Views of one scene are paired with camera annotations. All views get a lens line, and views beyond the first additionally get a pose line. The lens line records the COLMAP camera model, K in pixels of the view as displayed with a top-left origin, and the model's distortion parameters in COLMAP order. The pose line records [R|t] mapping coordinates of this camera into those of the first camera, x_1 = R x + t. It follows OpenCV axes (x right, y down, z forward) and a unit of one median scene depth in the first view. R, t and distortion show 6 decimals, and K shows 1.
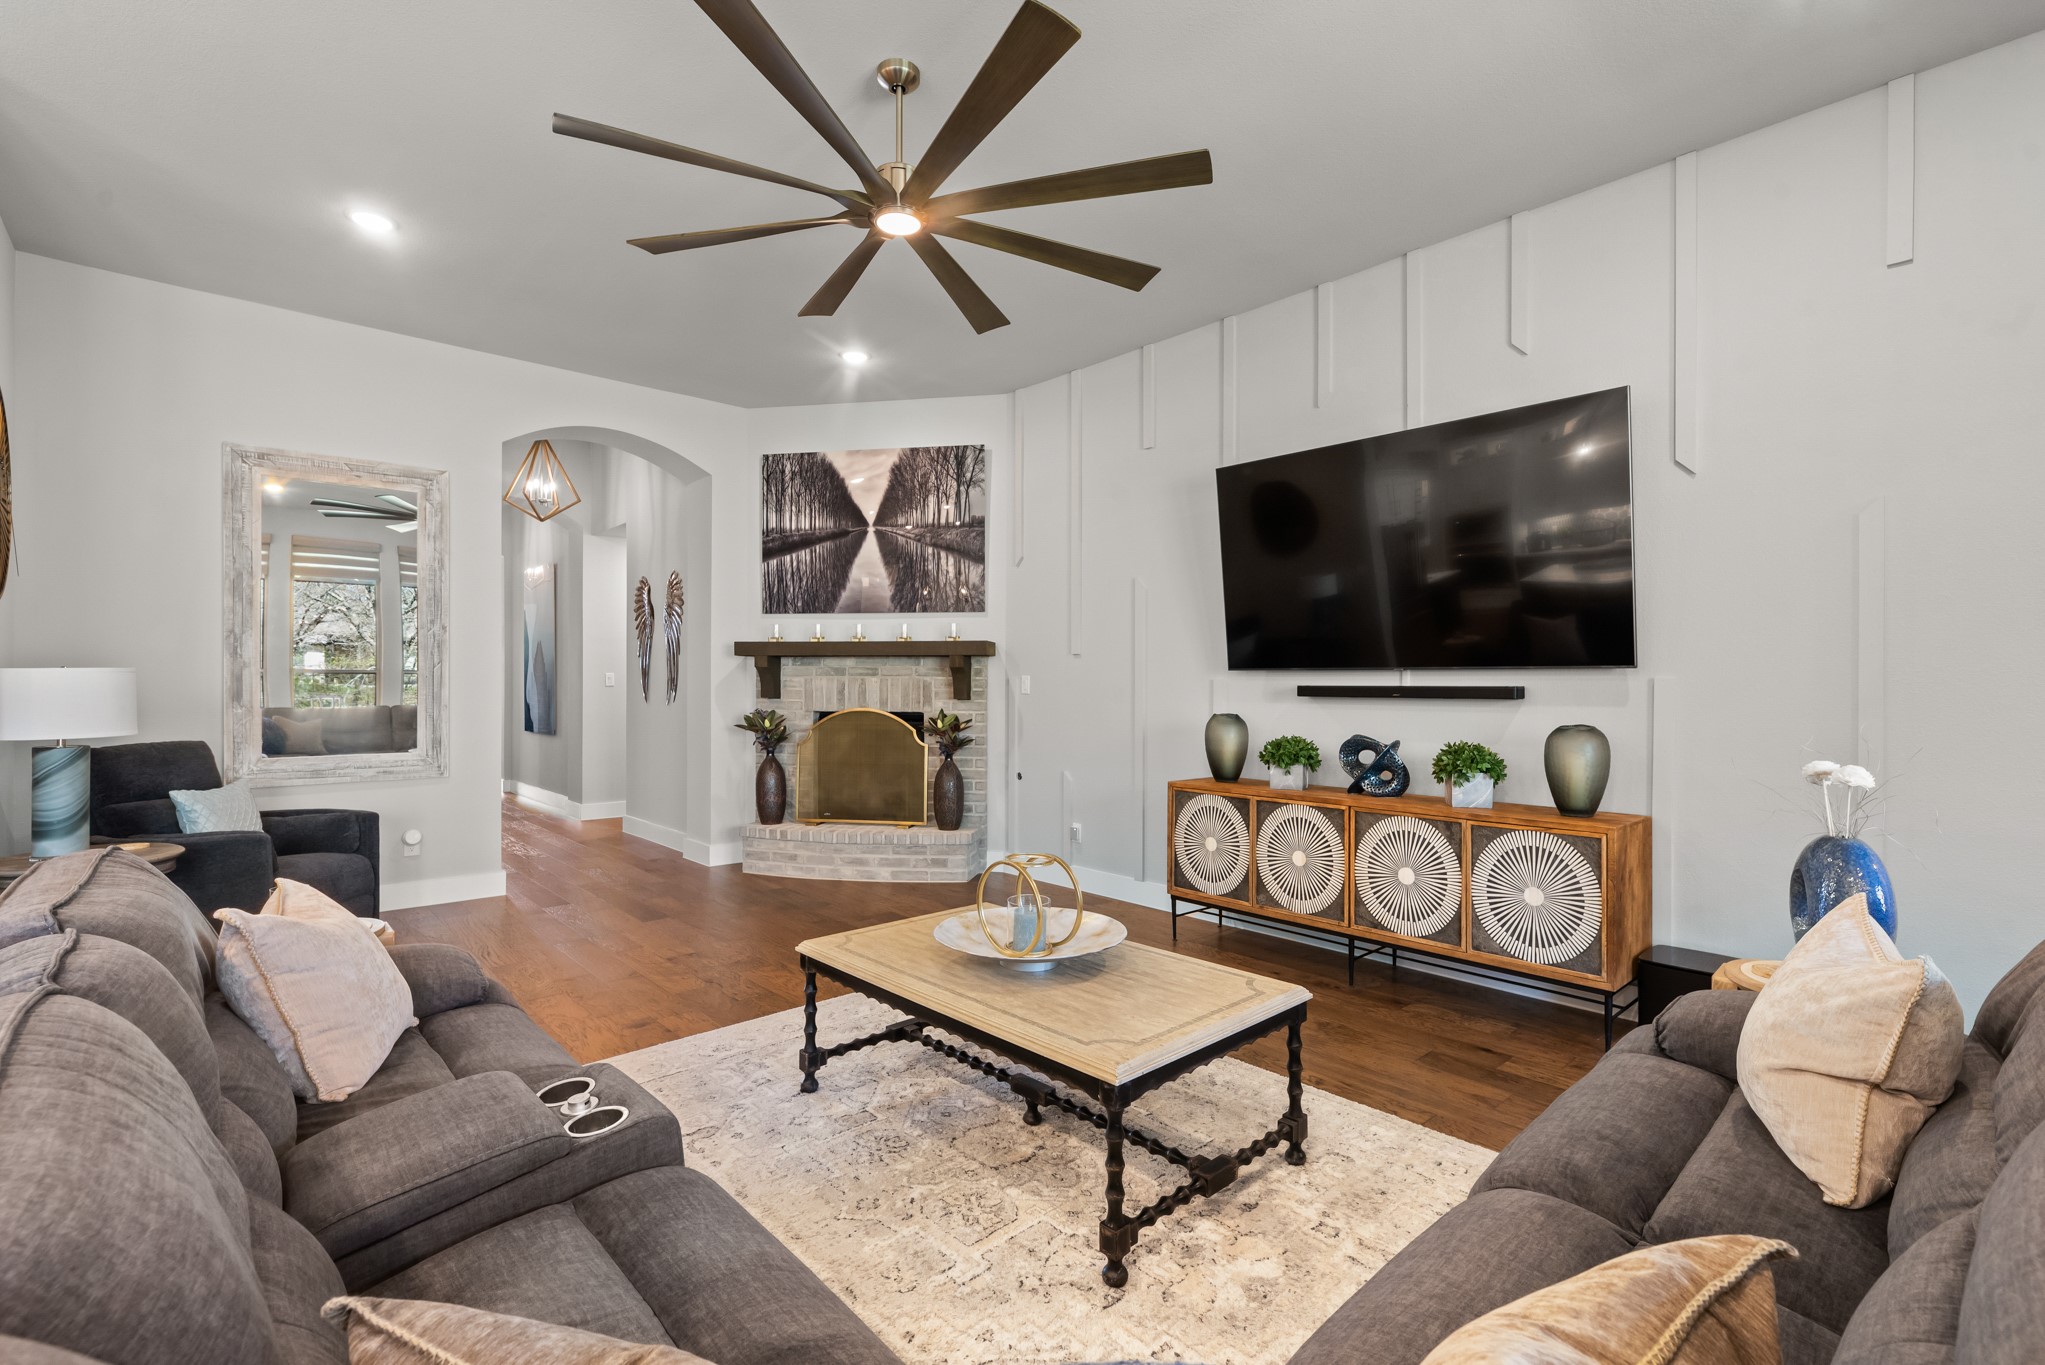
lens RADIAL K [[917.5, 0, 1028.0], [0, 917.5, 686.5], [0, 0, 1]] dist [-0.005168, -0.000225]
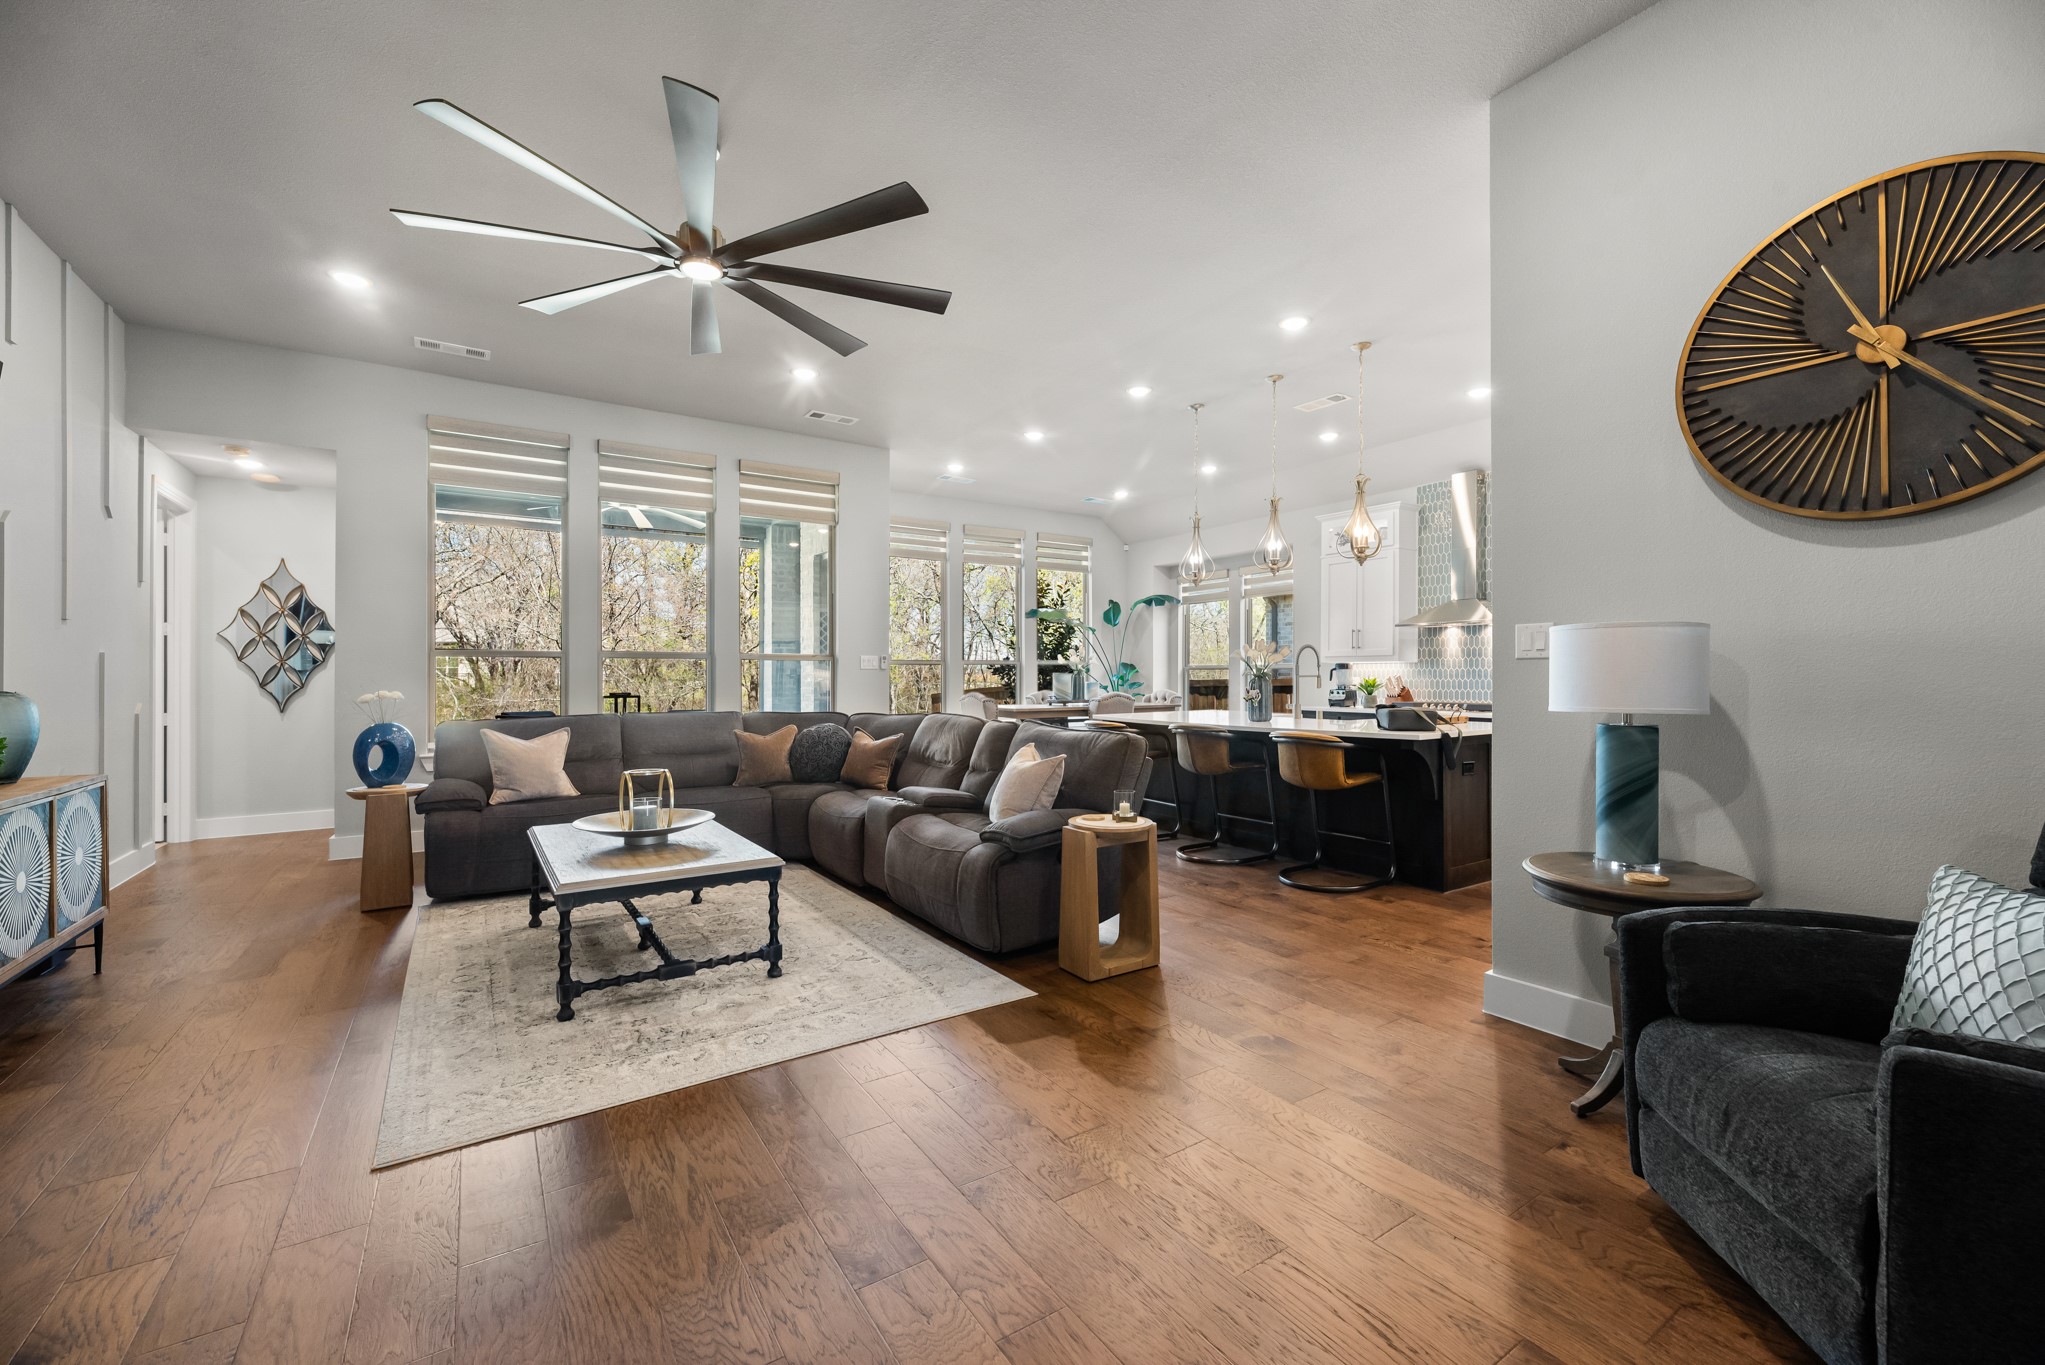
lens RADIAL K [[822.1, 0, 1029.5], [0, 822.1, 674.7], [0, 0, 1]] dist [-0.001669, 0.000344]
pose [[-0.989589, -0.002834, 0.143892, -0.335056], [-0.002799, 0.999996, 0.000445, 0.011937], [-0.143892, 0.000038, -0.989593, 0.928378]]
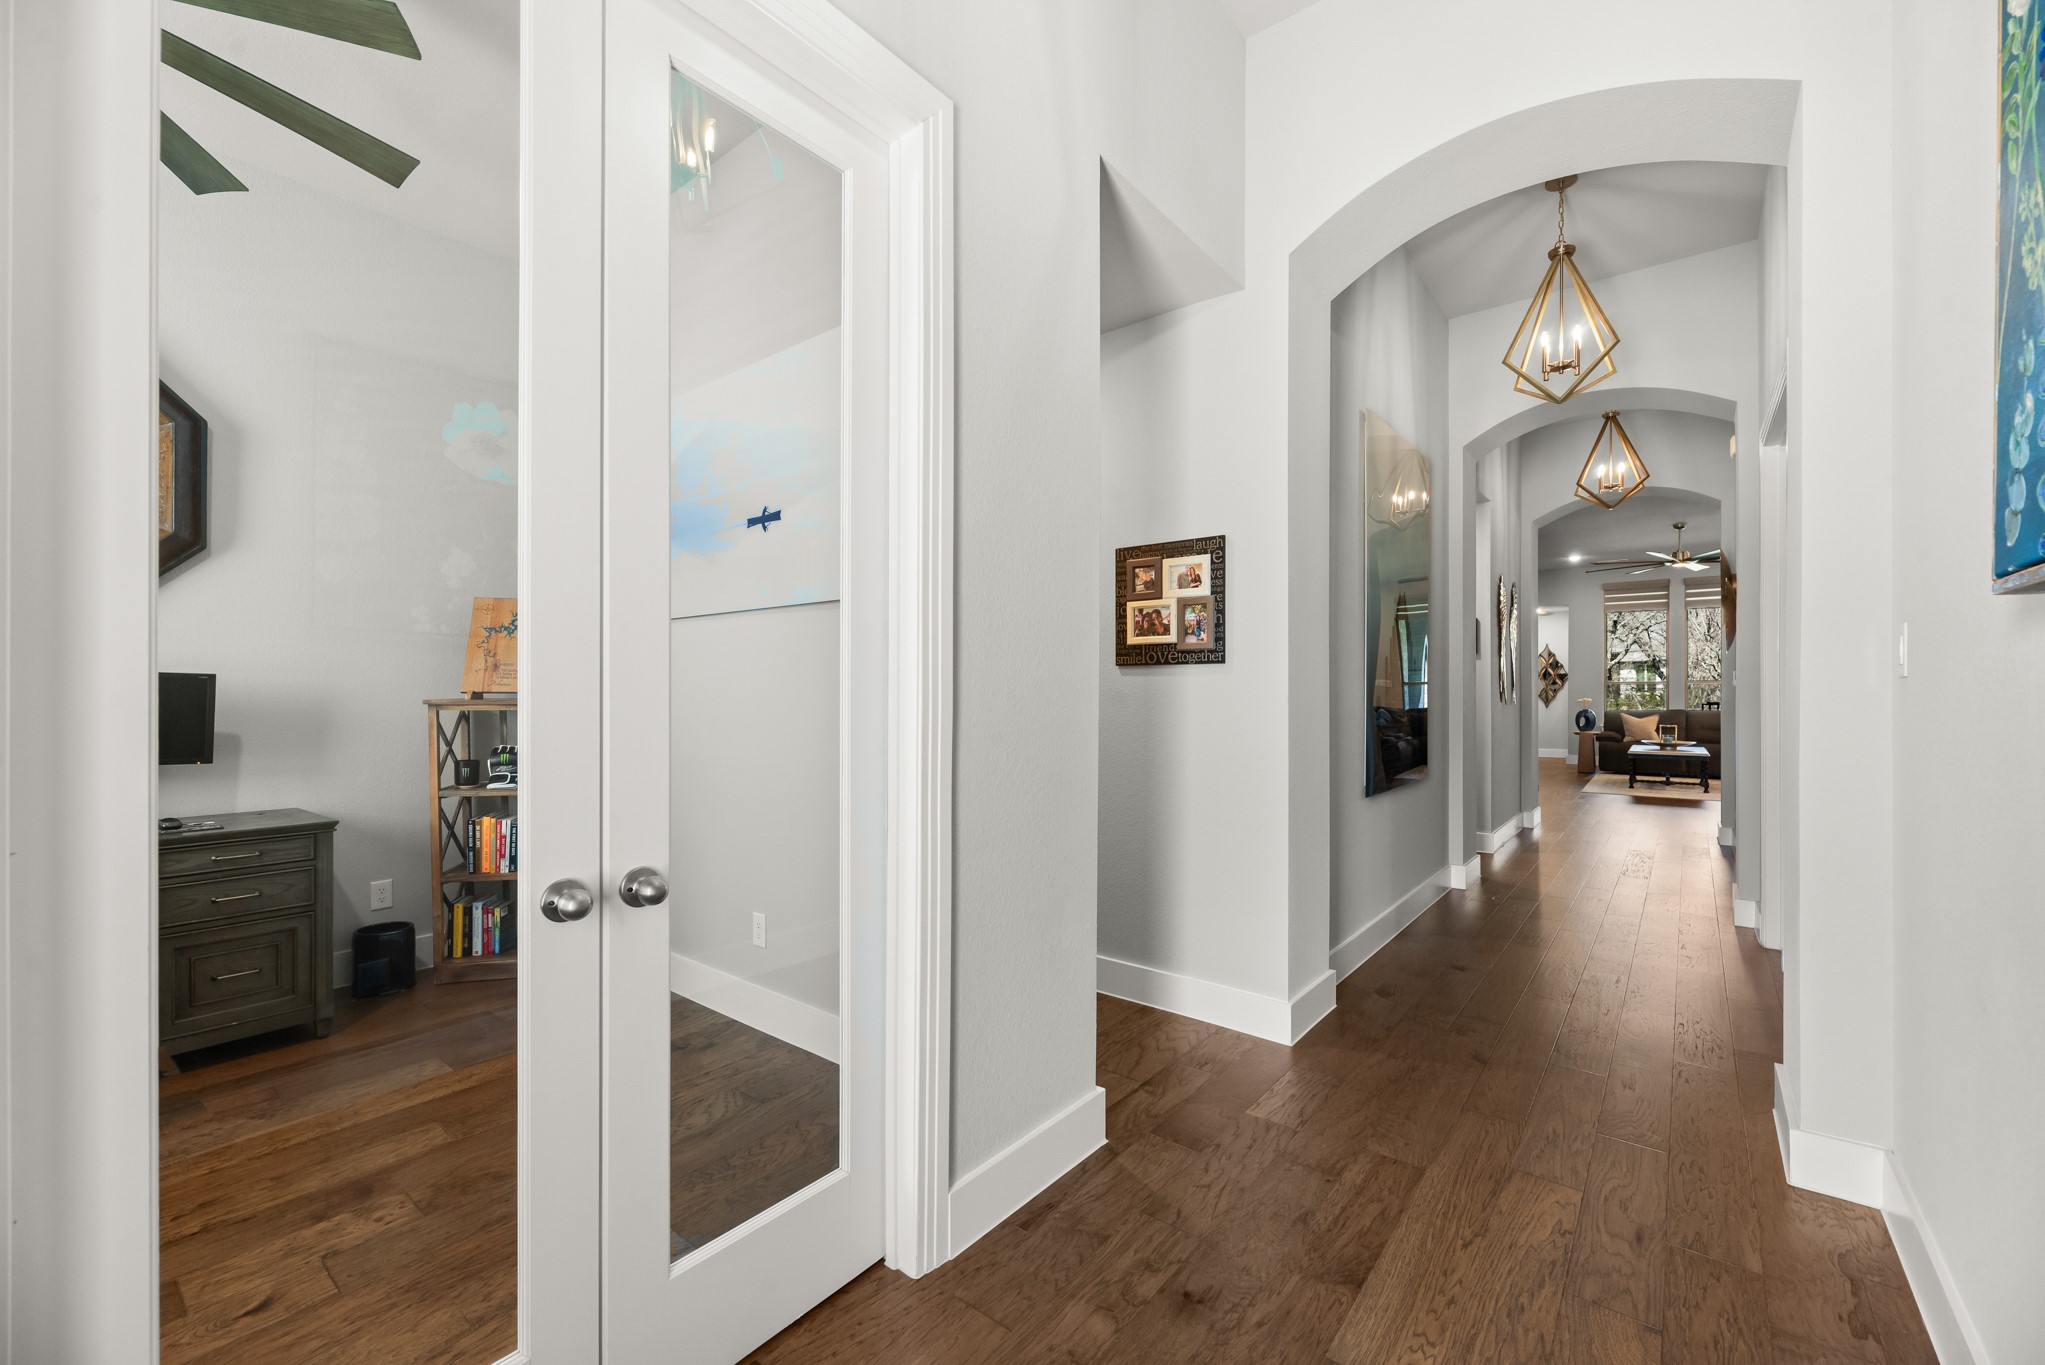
lens RADIAL K [[822.1, 0, 1019.2], [0, 822.1, 687.0], [0, 0, 1]] dist [-0.001669, 0.000344]
pose [[-0.148460, -0.000151, 0.988918, -1.444063], [0.005472, 0.999985, 0.000974, -0.009050], [-0.988903, 0.005556, -0.148457, 1.957467]]
